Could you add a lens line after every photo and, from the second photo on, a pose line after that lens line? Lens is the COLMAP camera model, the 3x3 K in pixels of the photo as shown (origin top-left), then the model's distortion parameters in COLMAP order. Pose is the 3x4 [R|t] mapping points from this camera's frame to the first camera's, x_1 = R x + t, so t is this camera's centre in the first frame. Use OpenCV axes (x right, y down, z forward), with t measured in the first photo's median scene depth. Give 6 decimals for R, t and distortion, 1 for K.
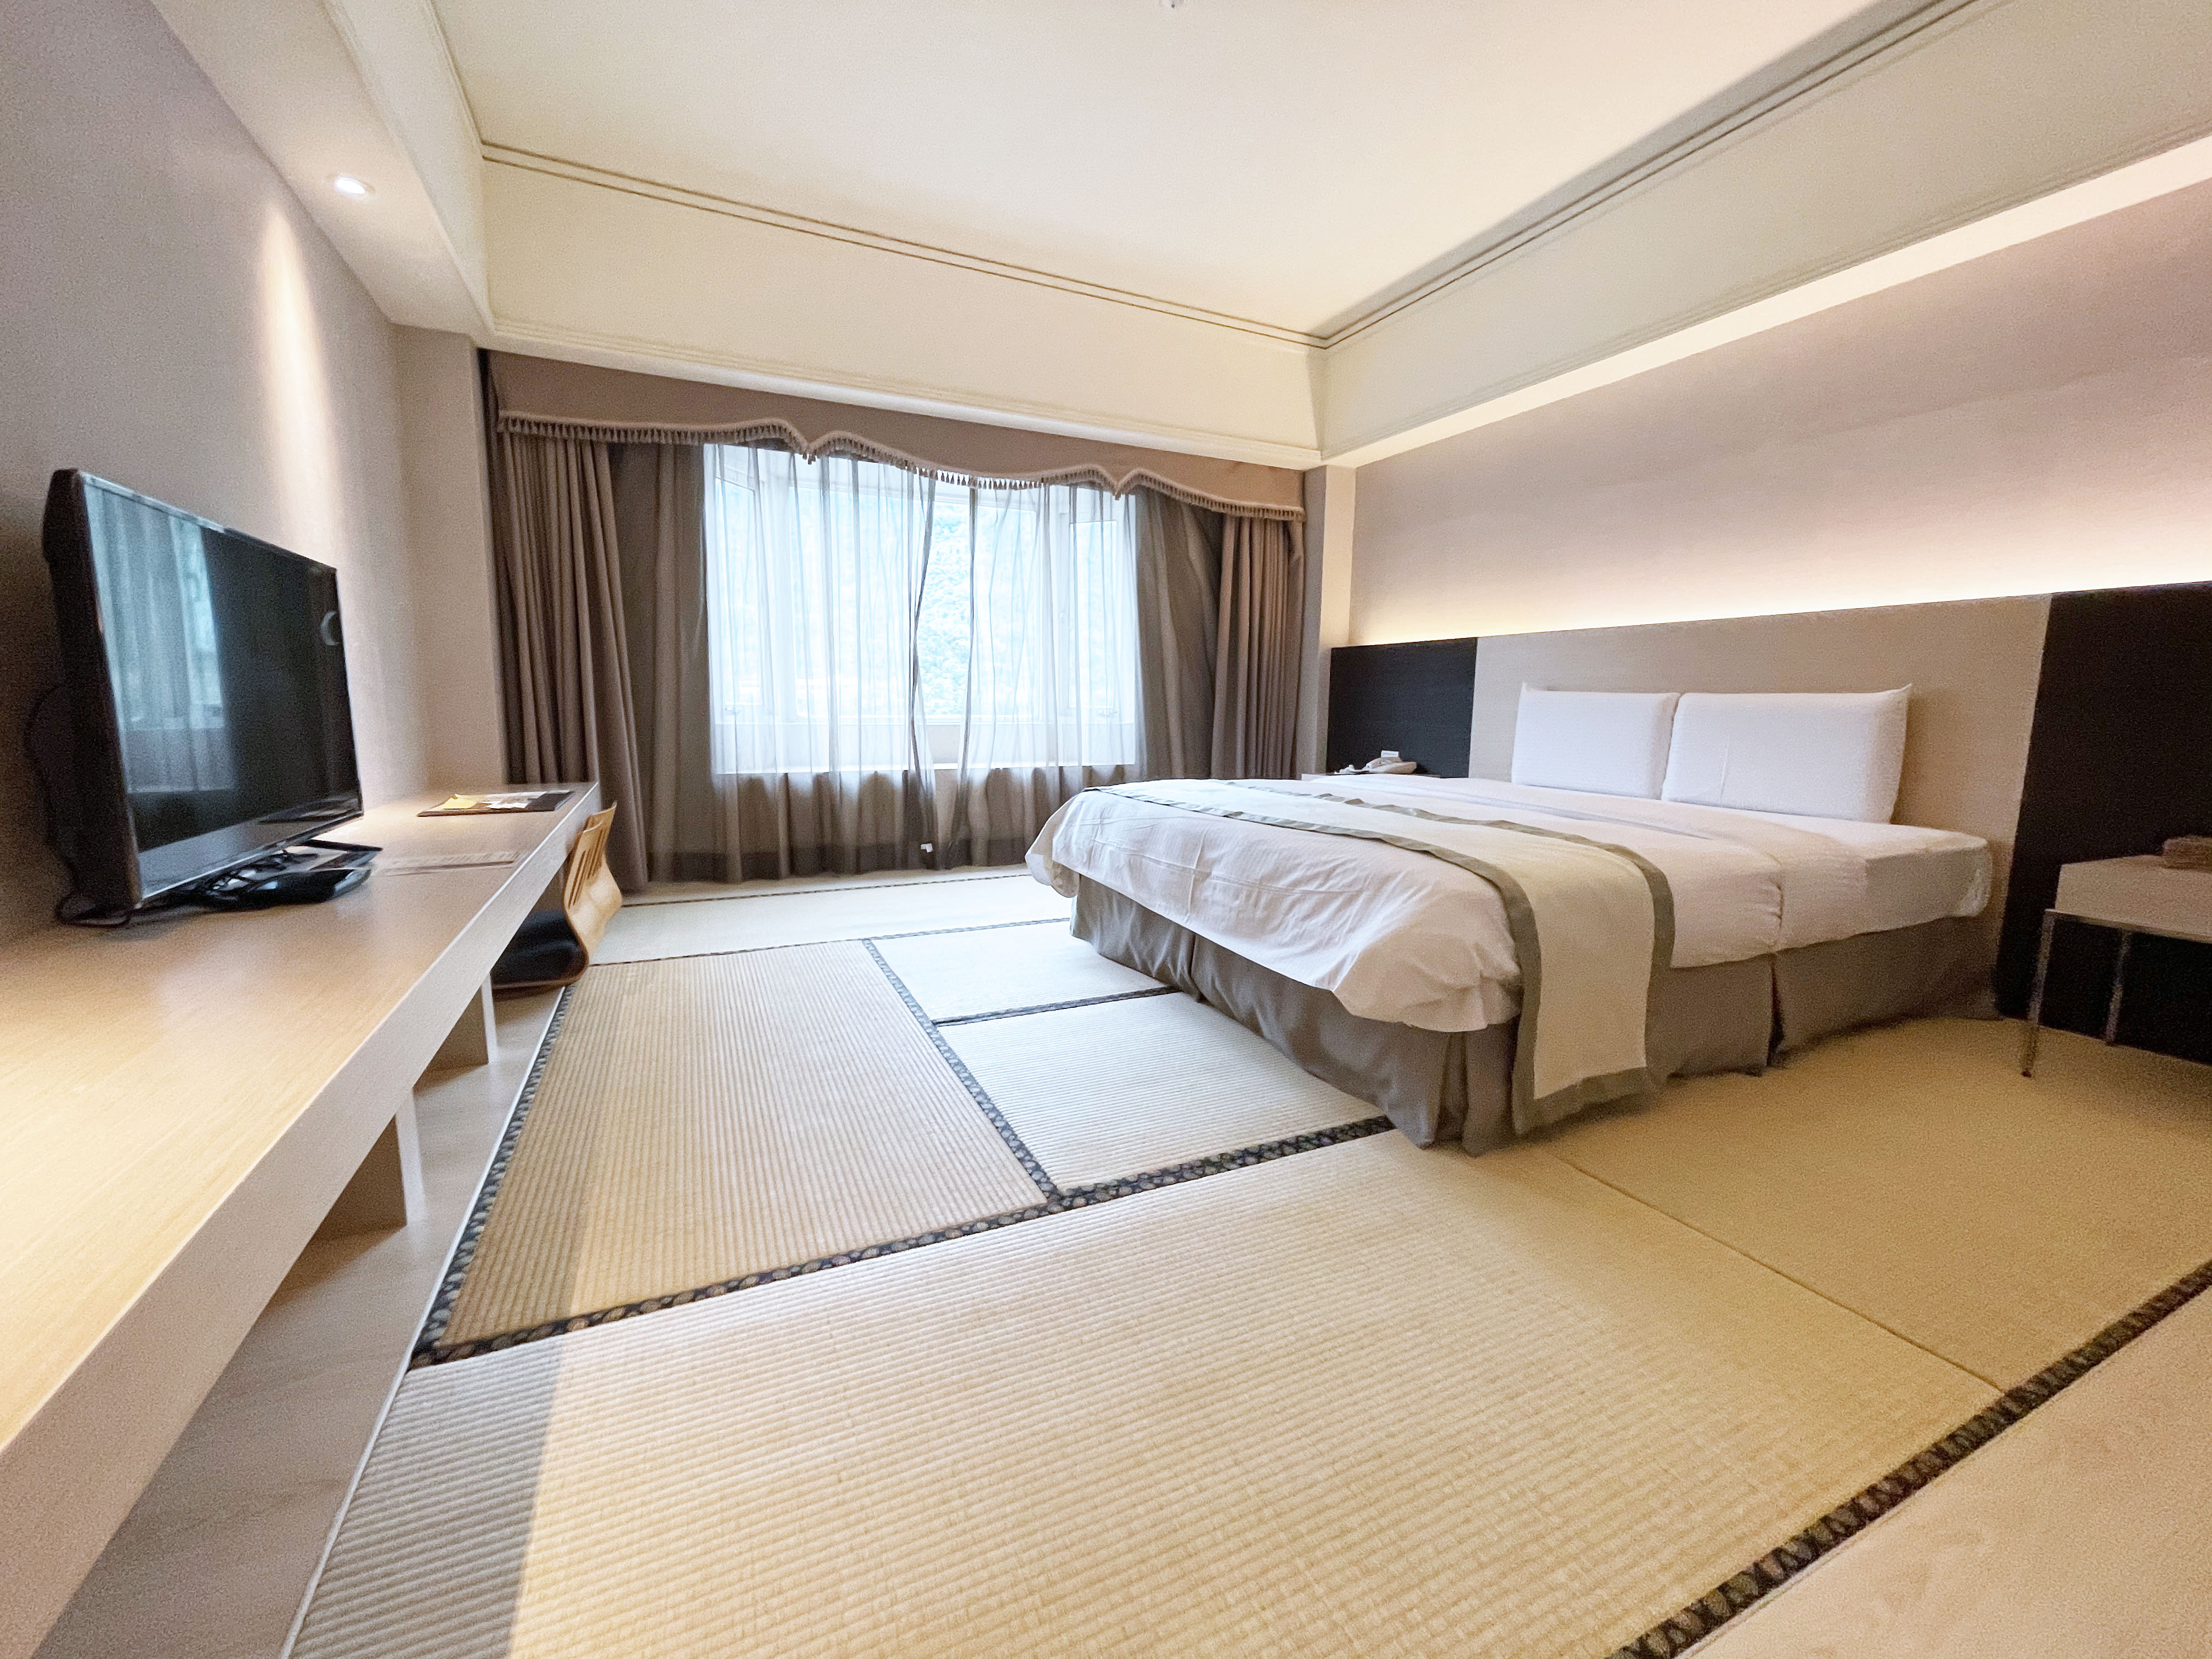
lens RADIAL K [[889.6, 0, 1103.8], [0, 889.6, 819.6], [0, 0, 1]] dist [0.001403, -0.000109]
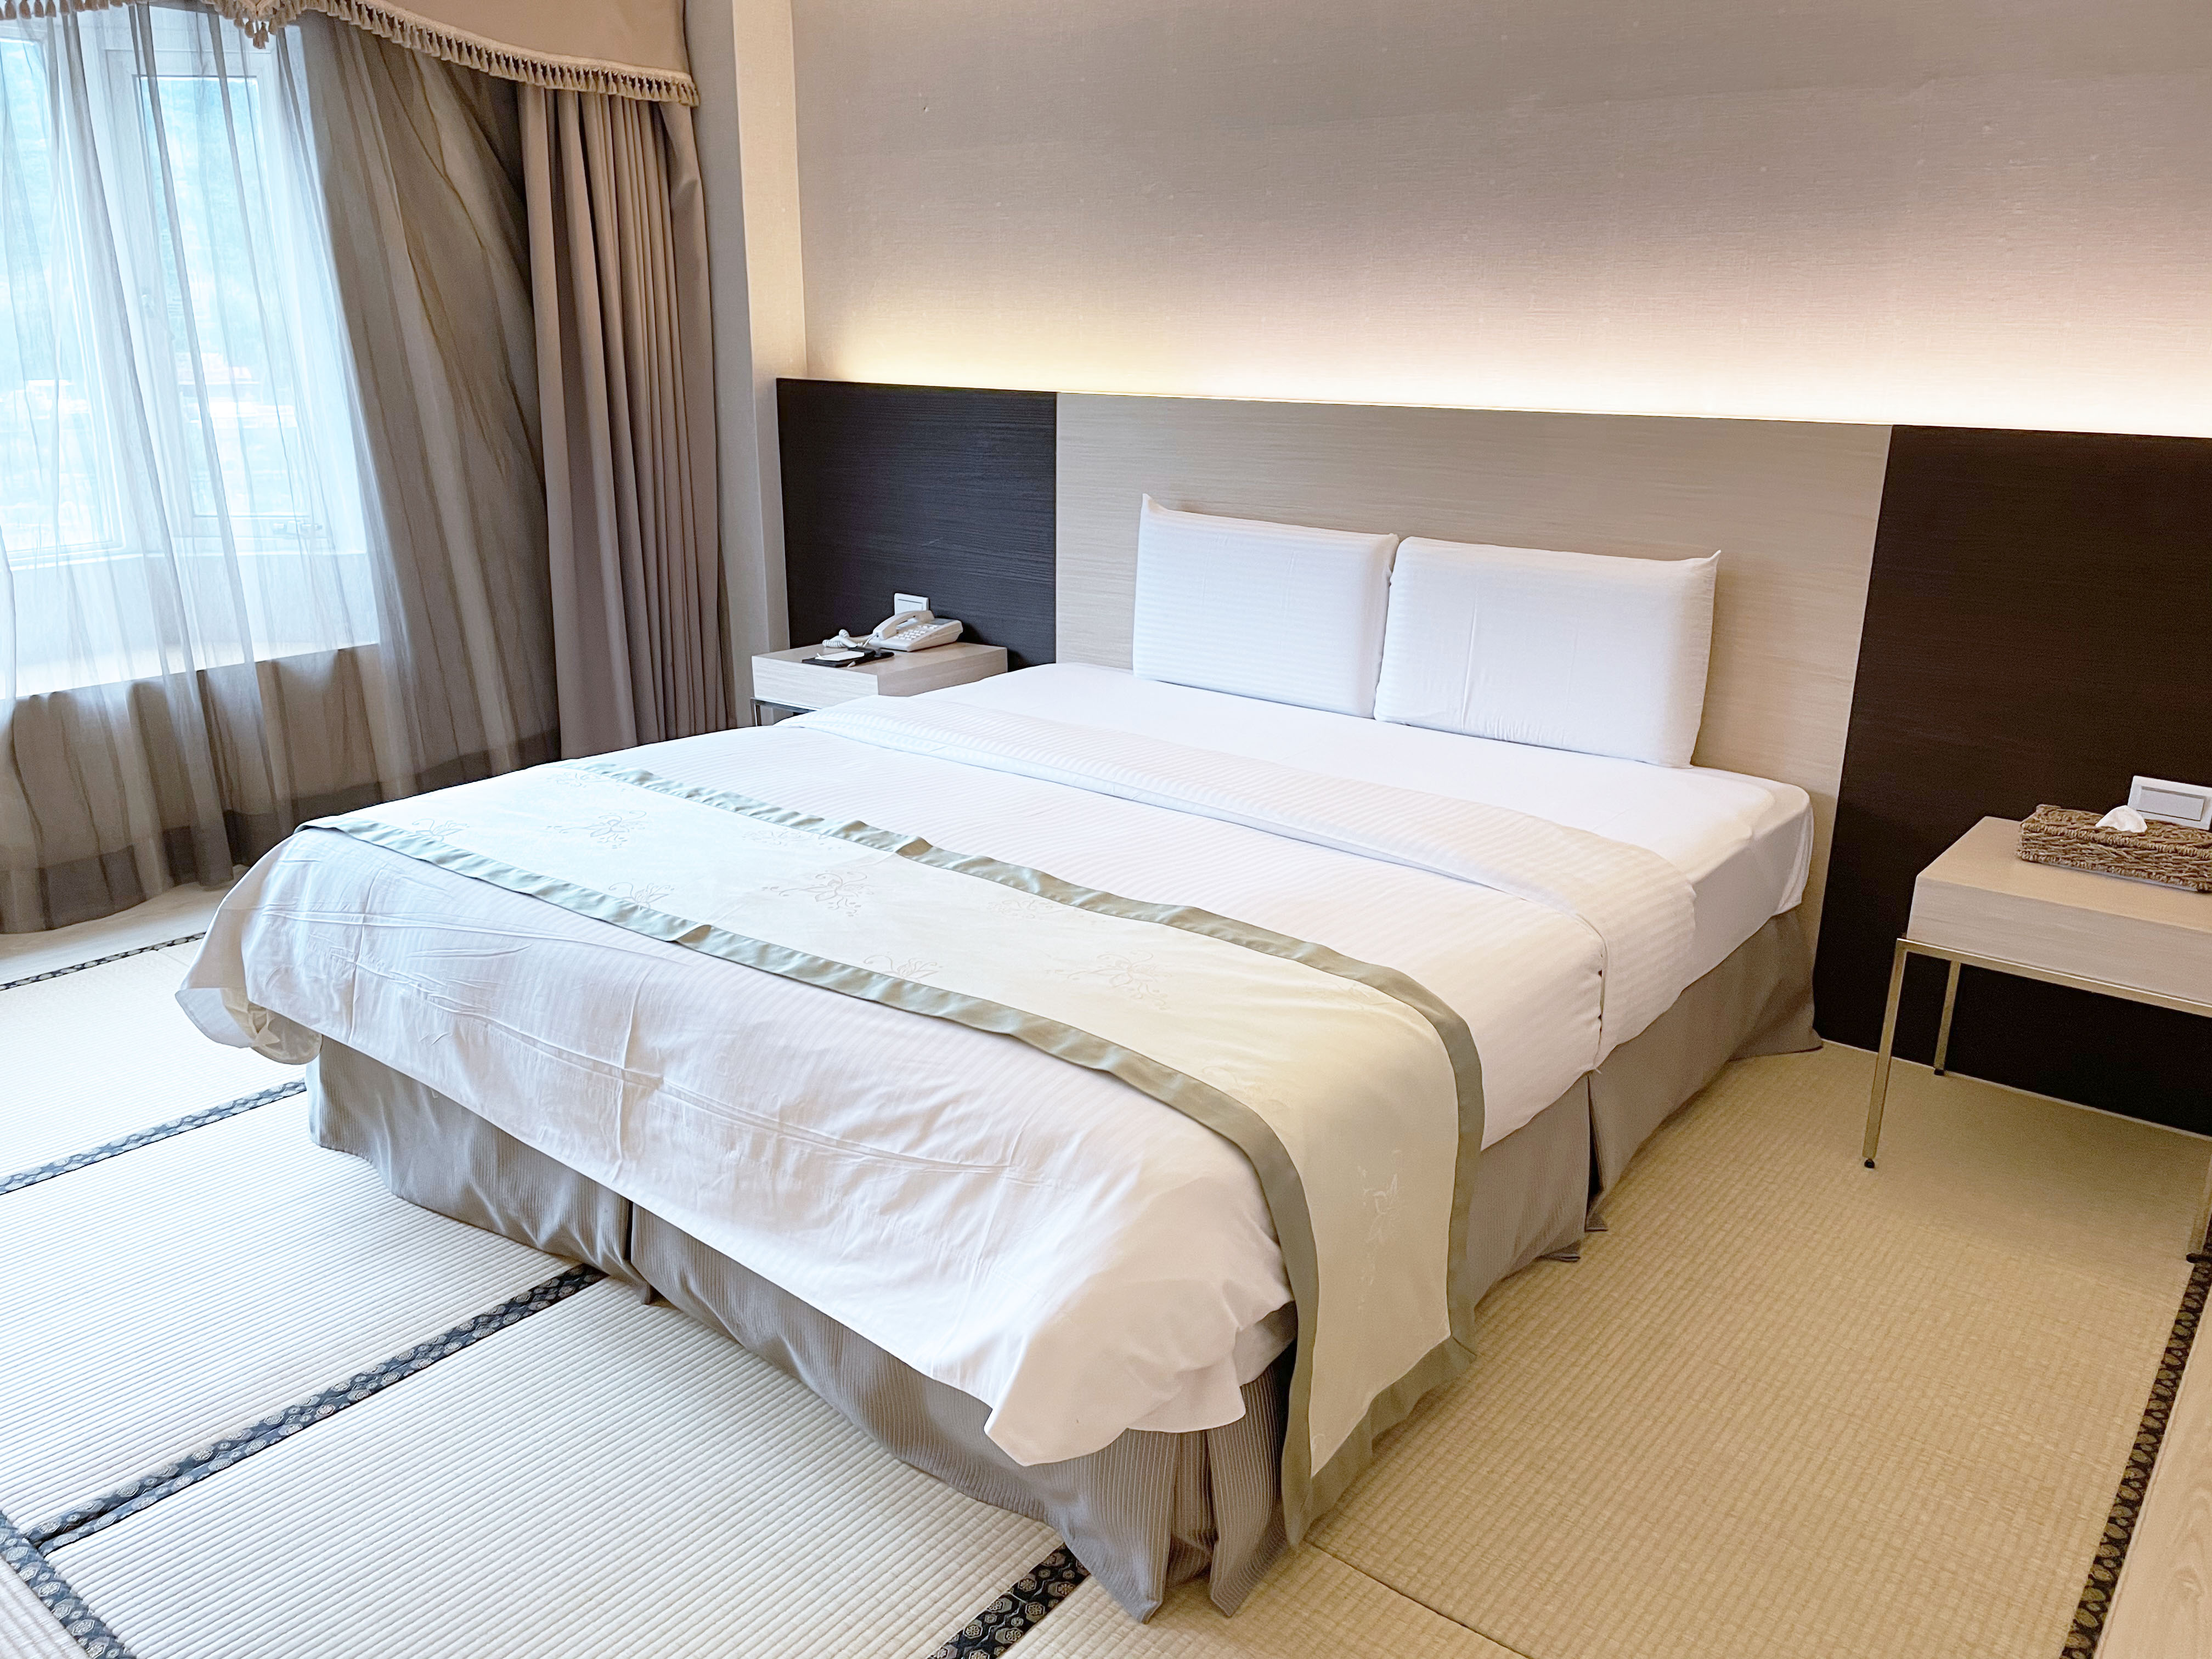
lens RADIAL K [[1671.4, 0, 1095.9], [0, 1671.4, 826.0], [0, 0, 1]] dist [0.082584, -0.105489]
pose [[0.896207, -0.126585, 0.425193, -0.037444], [0.058080, 0.983657, 0.170427, -0.210831], [-0.439818, -0.128042, 0.888913, 0.104040]]
